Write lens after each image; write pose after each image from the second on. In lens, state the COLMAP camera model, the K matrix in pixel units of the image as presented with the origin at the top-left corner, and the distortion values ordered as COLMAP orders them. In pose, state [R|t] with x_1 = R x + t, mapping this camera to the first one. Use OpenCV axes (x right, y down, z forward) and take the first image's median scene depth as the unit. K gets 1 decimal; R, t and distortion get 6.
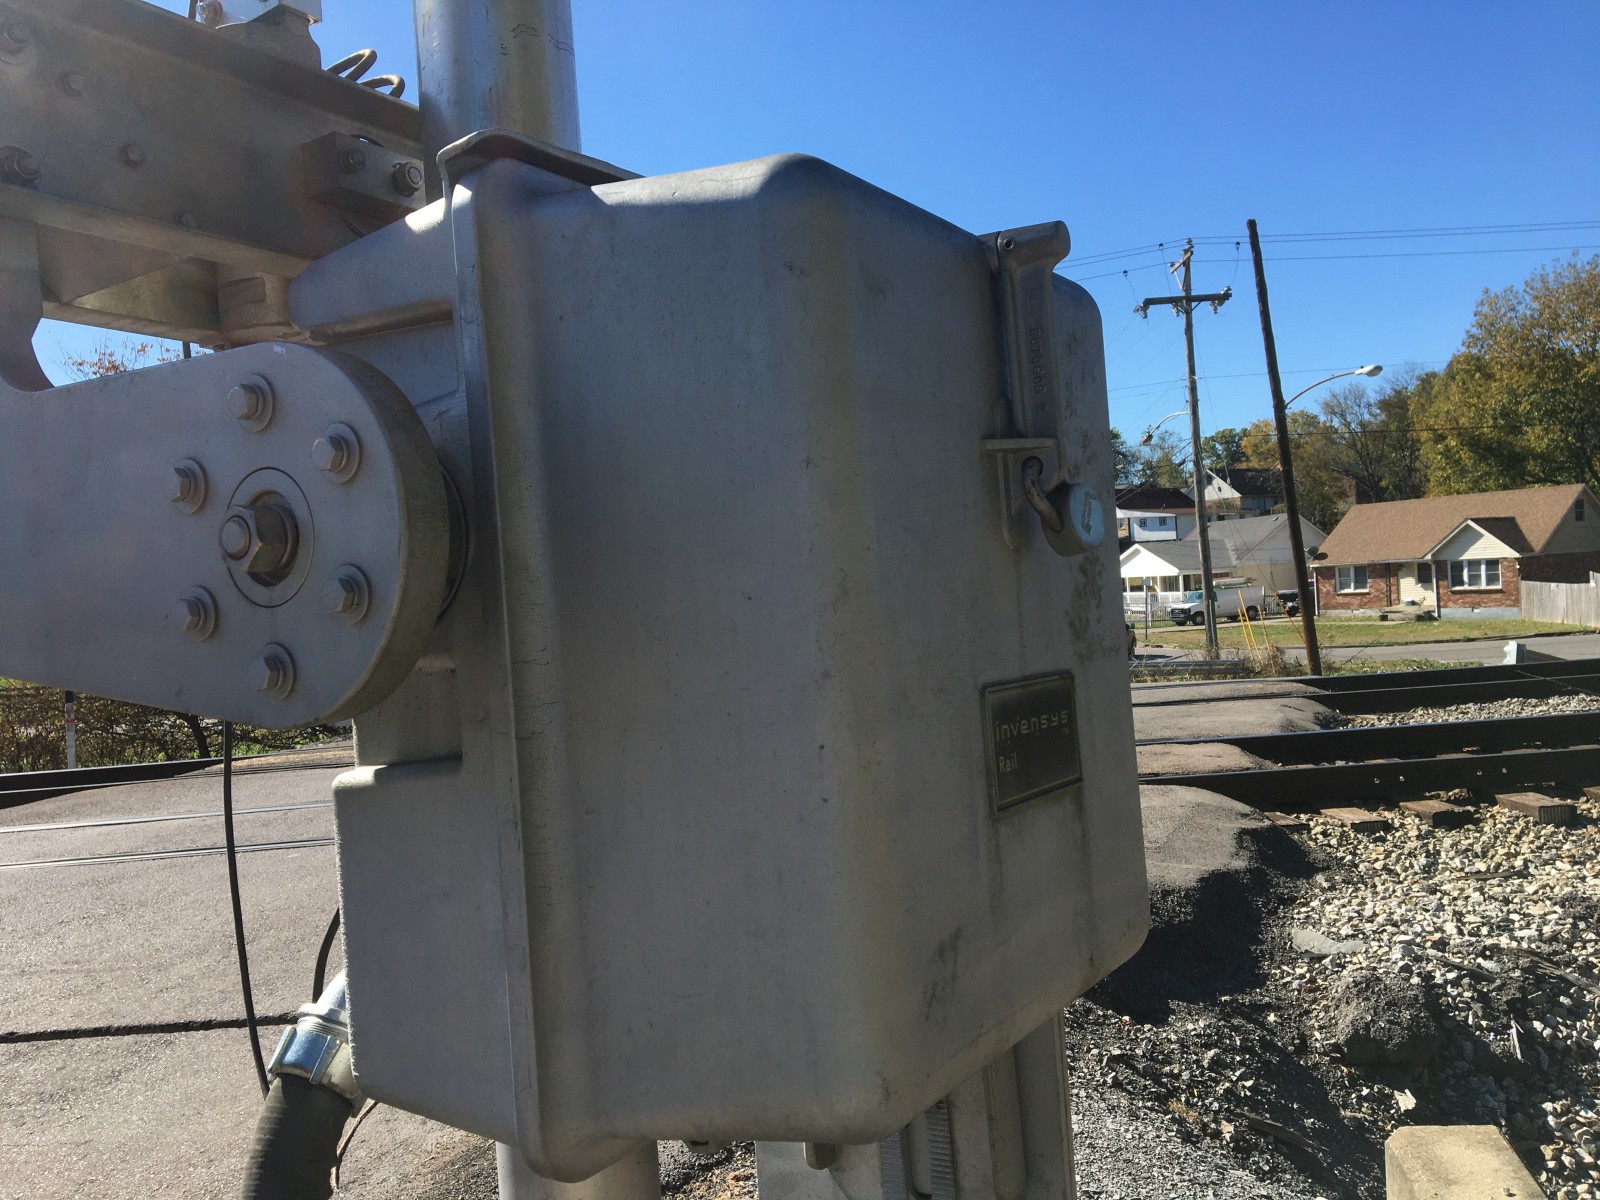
lens RADIAL K [[1328.0, 0, 792.7], [0, 1328.0, 605.0], [0, 0, 1]] dist [0.012636, -0.009451]
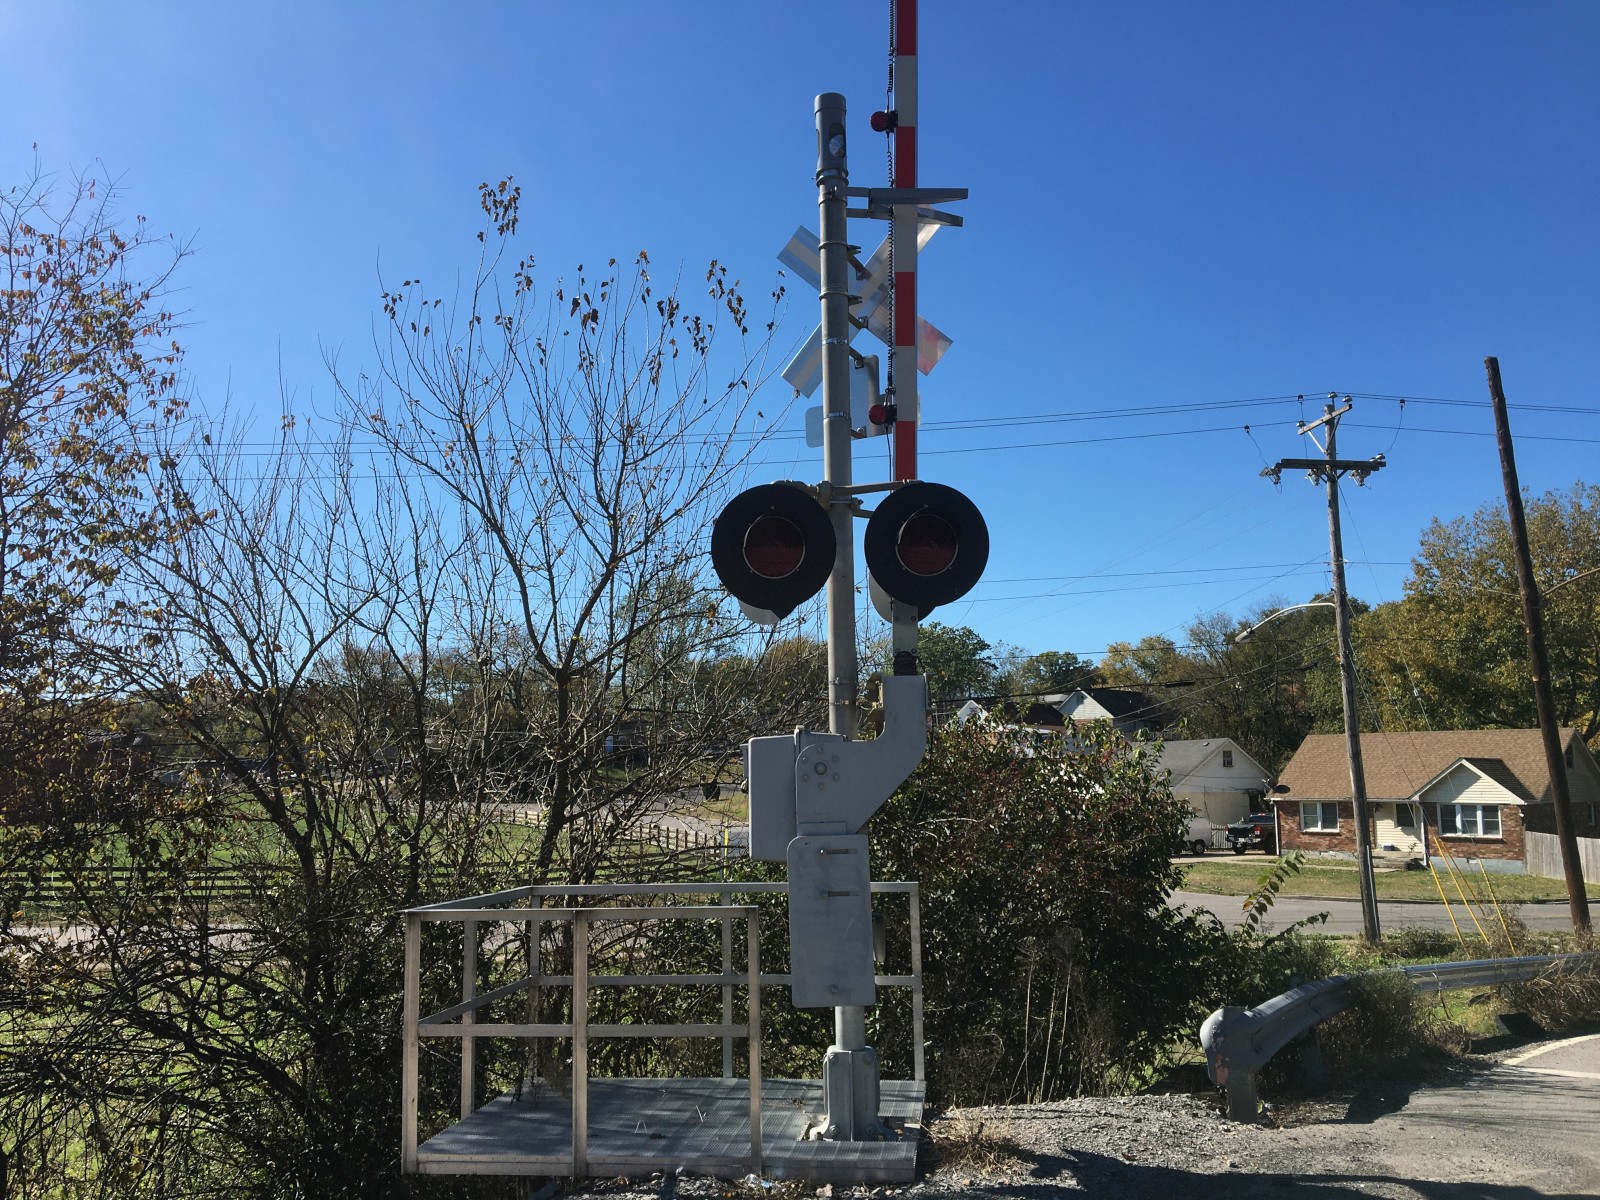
lens RADIAL K [[1328.0, 0, 792.7], [0, 1328.0, 605.0], [0, 0, 1]] dist [0.012636, -0.009451]
pose [[0.985417, 0.079568, 0.150406, -0.085825], [-0.056096, 0.986427, -0.154320, -0.002095], [-0.160644, 0.143633, 0.976506, 0.170739]]
